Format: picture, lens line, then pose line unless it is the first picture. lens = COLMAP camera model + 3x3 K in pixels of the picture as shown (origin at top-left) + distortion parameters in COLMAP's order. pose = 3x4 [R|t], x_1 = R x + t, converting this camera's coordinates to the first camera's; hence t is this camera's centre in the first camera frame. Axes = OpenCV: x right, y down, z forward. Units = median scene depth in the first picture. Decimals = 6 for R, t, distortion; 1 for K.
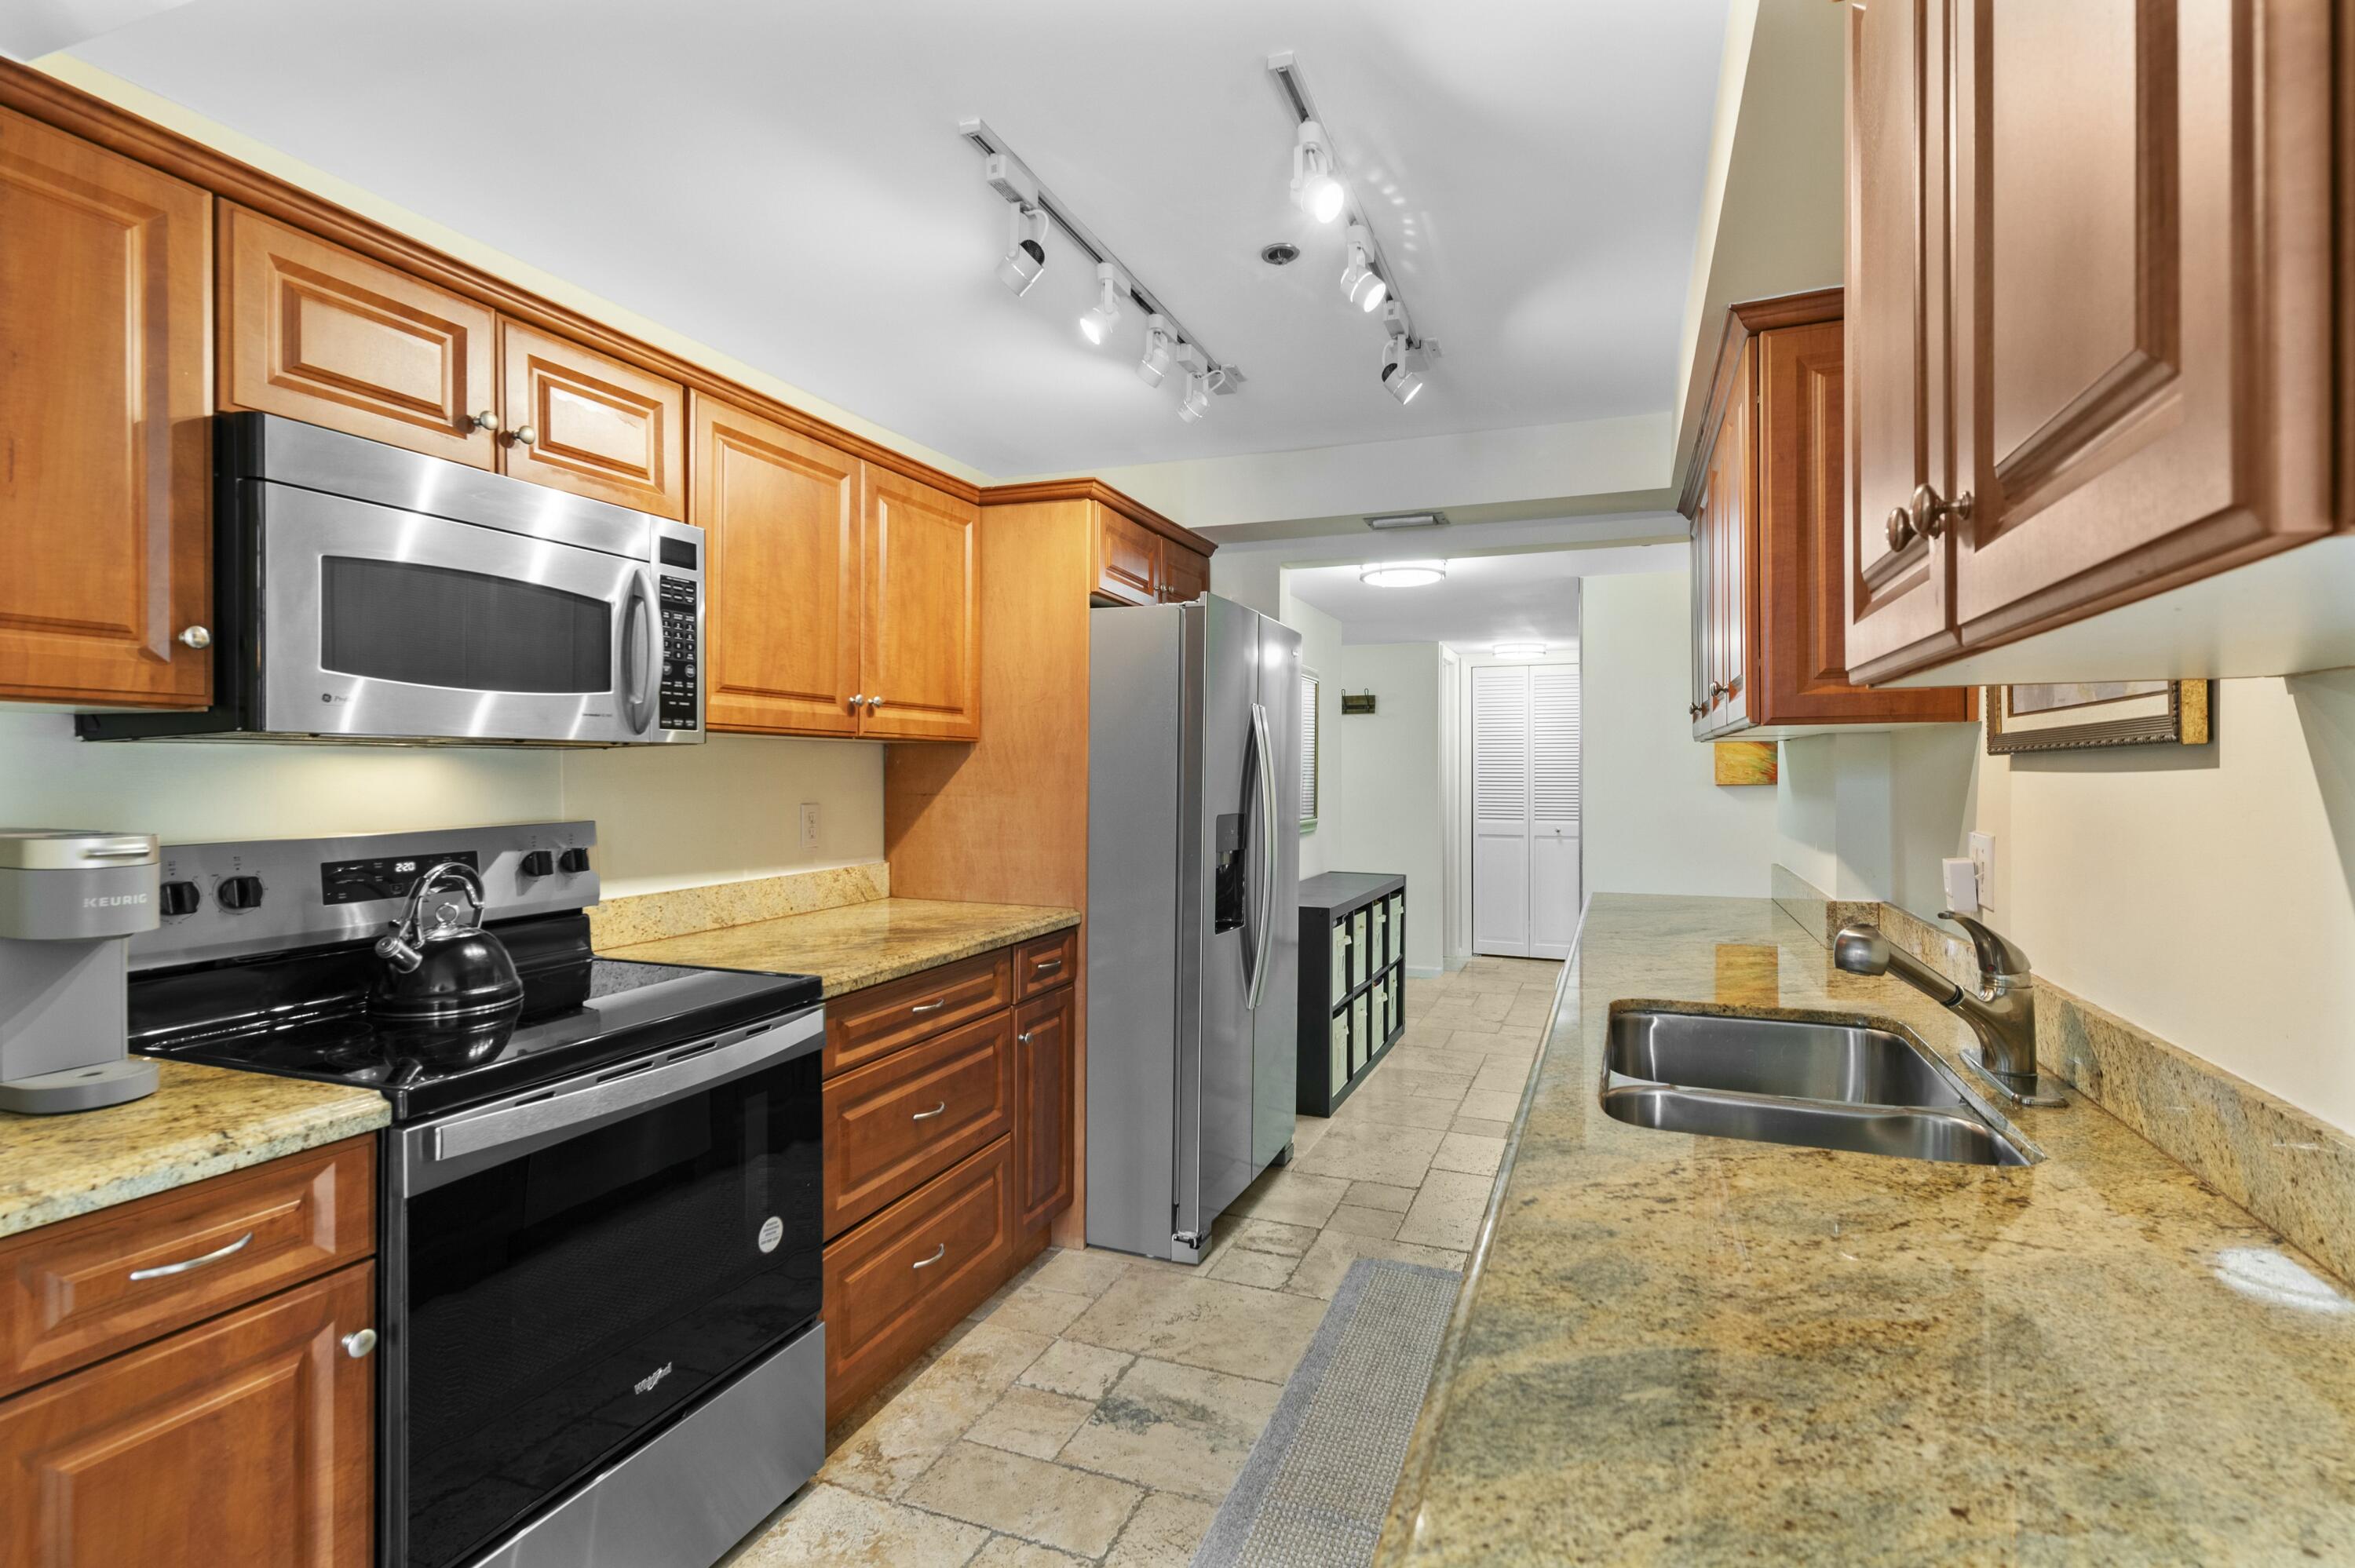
lens RADIAL K [[1122.9, 0, 1173.1], [0, 1122.9, 780.1], [0, 0, 1]] dist [0.020529, -0.009151]
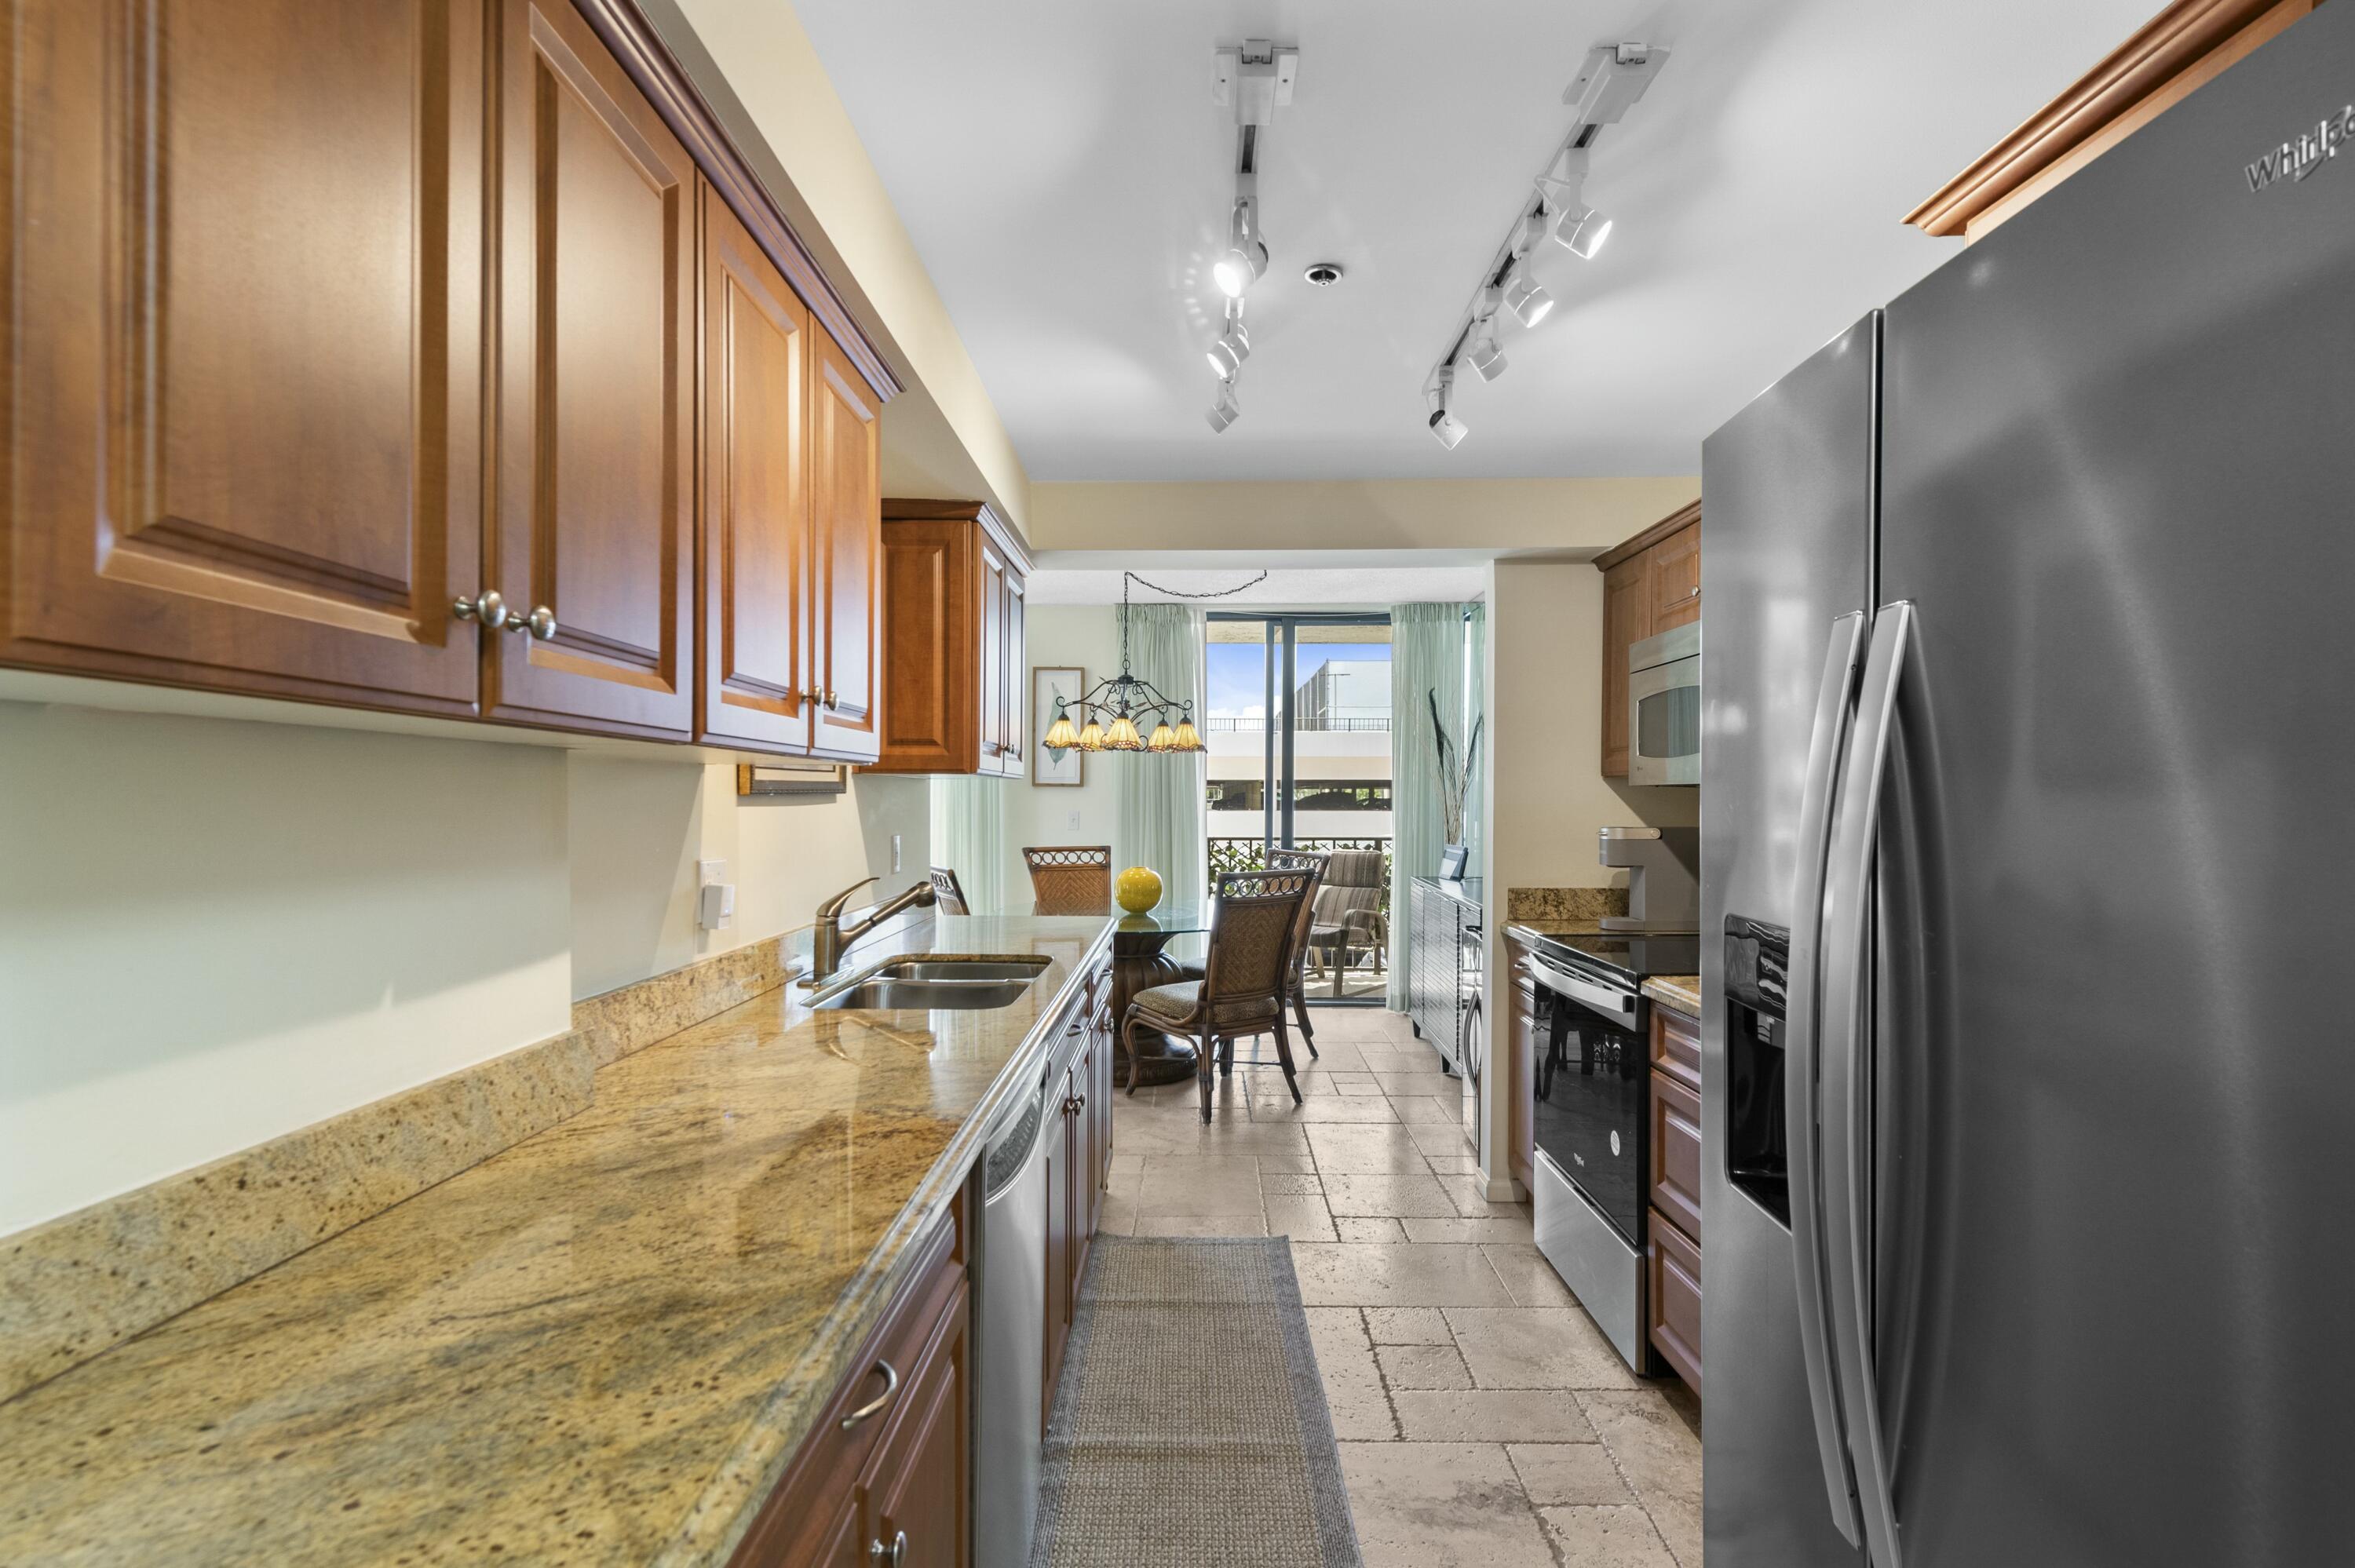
lens RADIAL K [[1122.9, 0, 1173.1], [0, 1122.9, 780.1], [0, 0, 1]] dist [0.020529, -0.009151]
pose [[-0.934815, -0.003742, -0.355114, 0.598069], [-0.001061, 0.999969, -0.007745, -0.026191], [0.355132, -0.006864, -0.934791, 1.979795]]
